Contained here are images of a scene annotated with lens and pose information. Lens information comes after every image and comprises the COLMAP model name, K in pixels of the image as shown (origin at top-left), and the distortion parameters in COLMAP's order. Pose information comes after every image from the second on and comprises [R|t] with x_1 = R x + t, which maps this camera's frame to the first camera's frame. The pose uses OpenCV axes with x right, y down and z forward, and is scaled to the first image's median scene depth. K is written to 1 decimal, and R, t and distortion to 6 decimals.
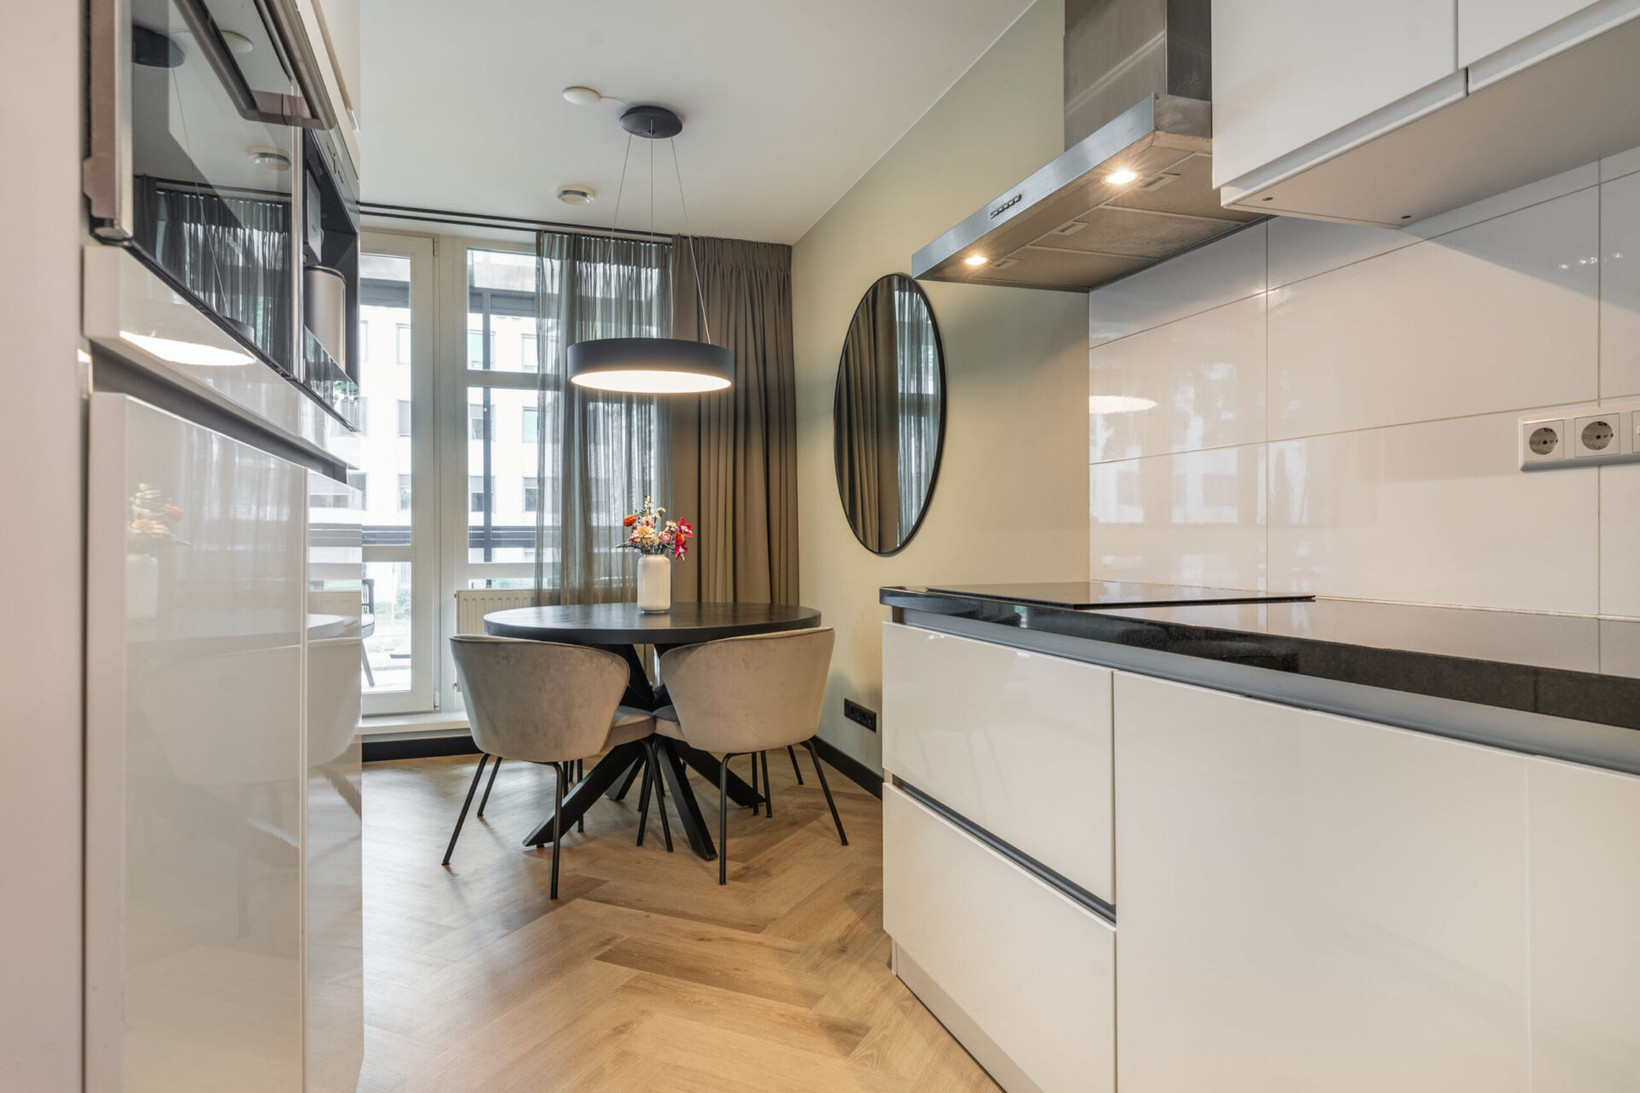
lens RADIAL K [[951.8, 0, 814.5], [0, 951.8, 543.8], [0, 0, 1]] dist [0.000648, 0.001847]
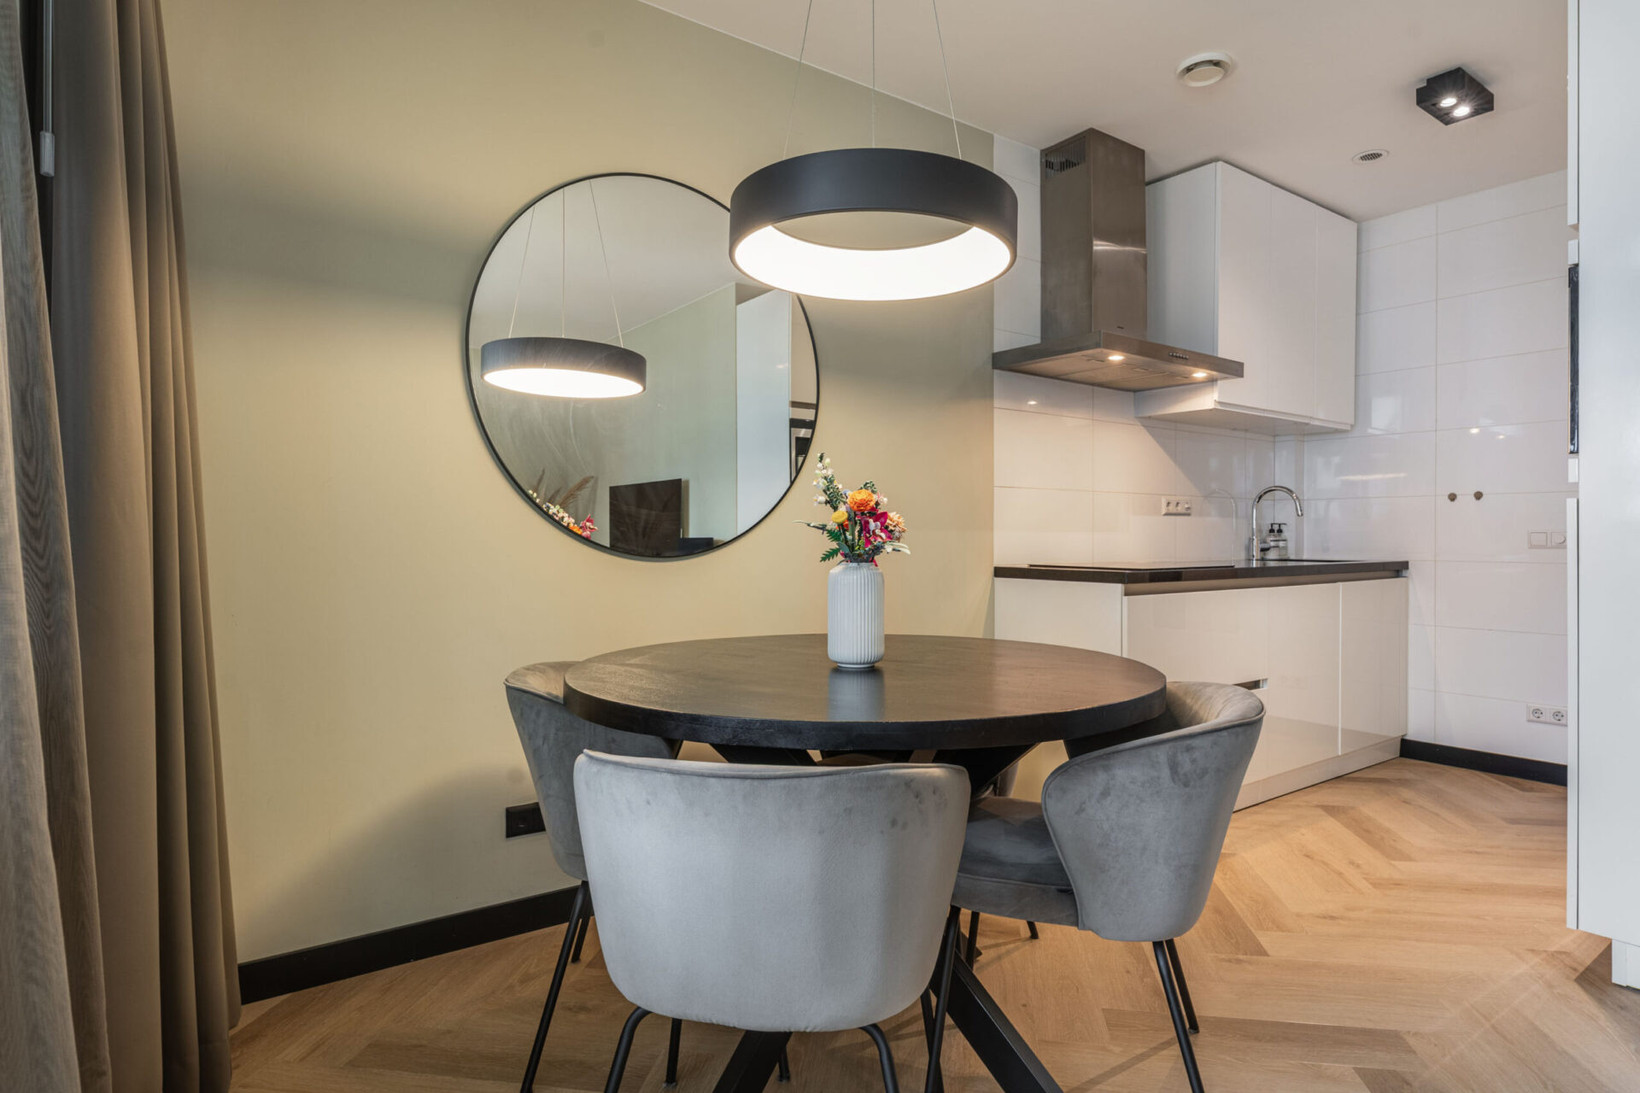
lens RADIAL K [[897.0, 0, 841.6], [0, 897.0, 540.9], [0, 0, 1]] dist [-0.001598, 0.000941]
pose [[-0.315311, 0.000490, 0.948988, -0.949773], [0.005995, 0.999981, 0.001476, -0.002950], [-0.948970, 0.006154, -0.315307, 1.663425]]
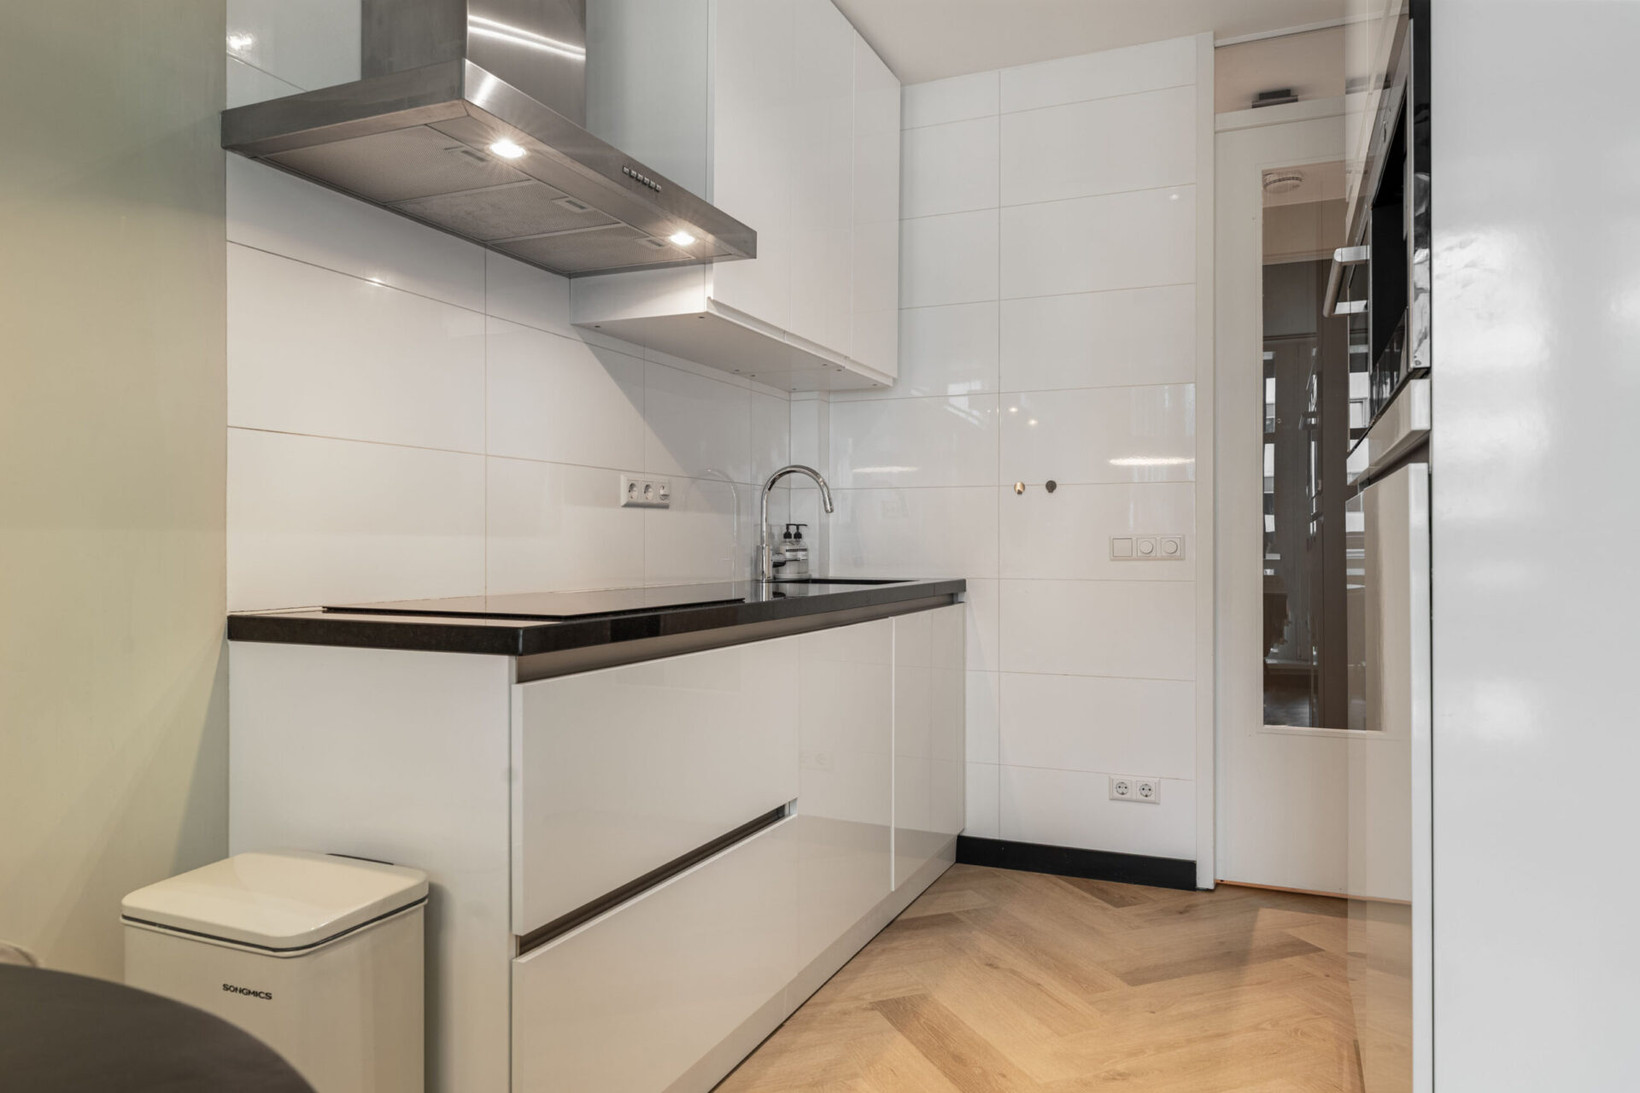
lens RADIAL K [[1055.9, 0, 828.5], [0, 1055.9, 541.4], [0, 0, 1]] dist [-0.005113, -0.000140]
pose [[-0.741407, 0.007343, 0.671016, -0.465661], [0.007443, 0.999969, -0.002720, -0.003263], [-0.671015, 0.002978, -0.741438, 1.251914]]
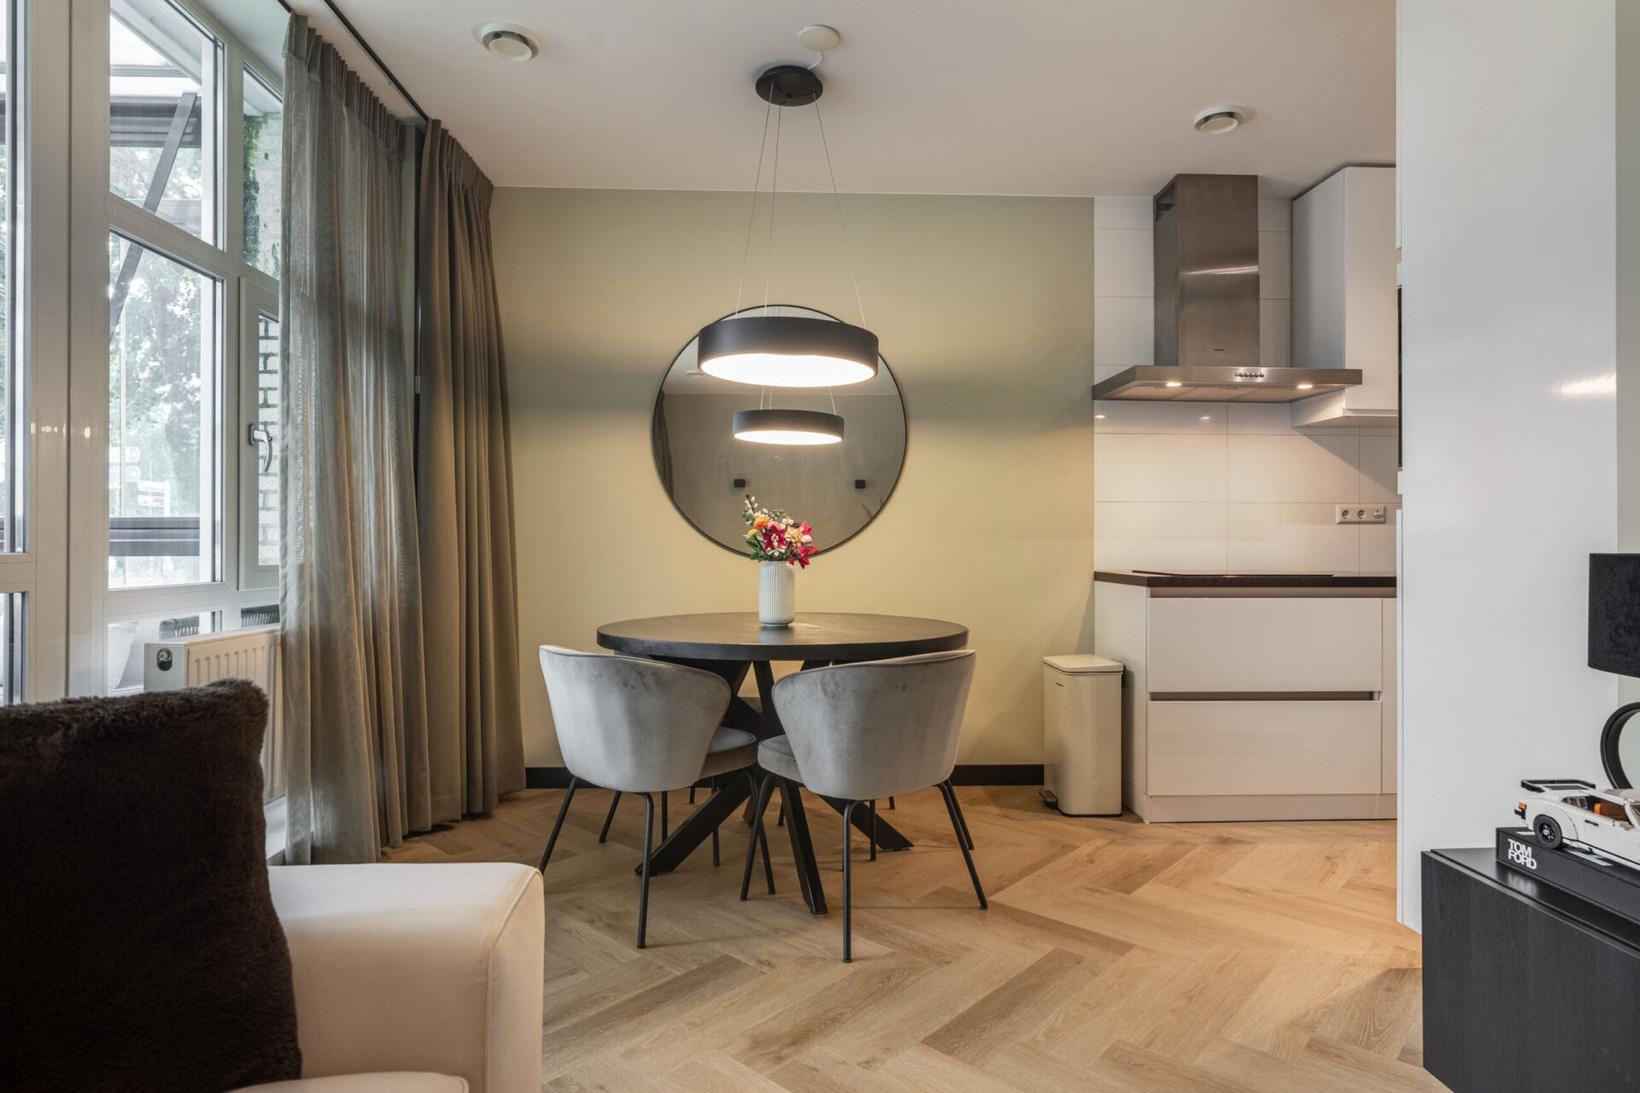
lens RADIAL K [[908.4, 0, 840.1], [0, 908.4, 541.8], [0, 0, 1]] dist [0.002161, 0.001721]
pose [[0.263656, 0.007966, 0.964584, -1.389516], [0.001734, 0.999960, -0.008732, 0.001186], [-0.964615, 0.003975, 0.263632, 1.014036]]
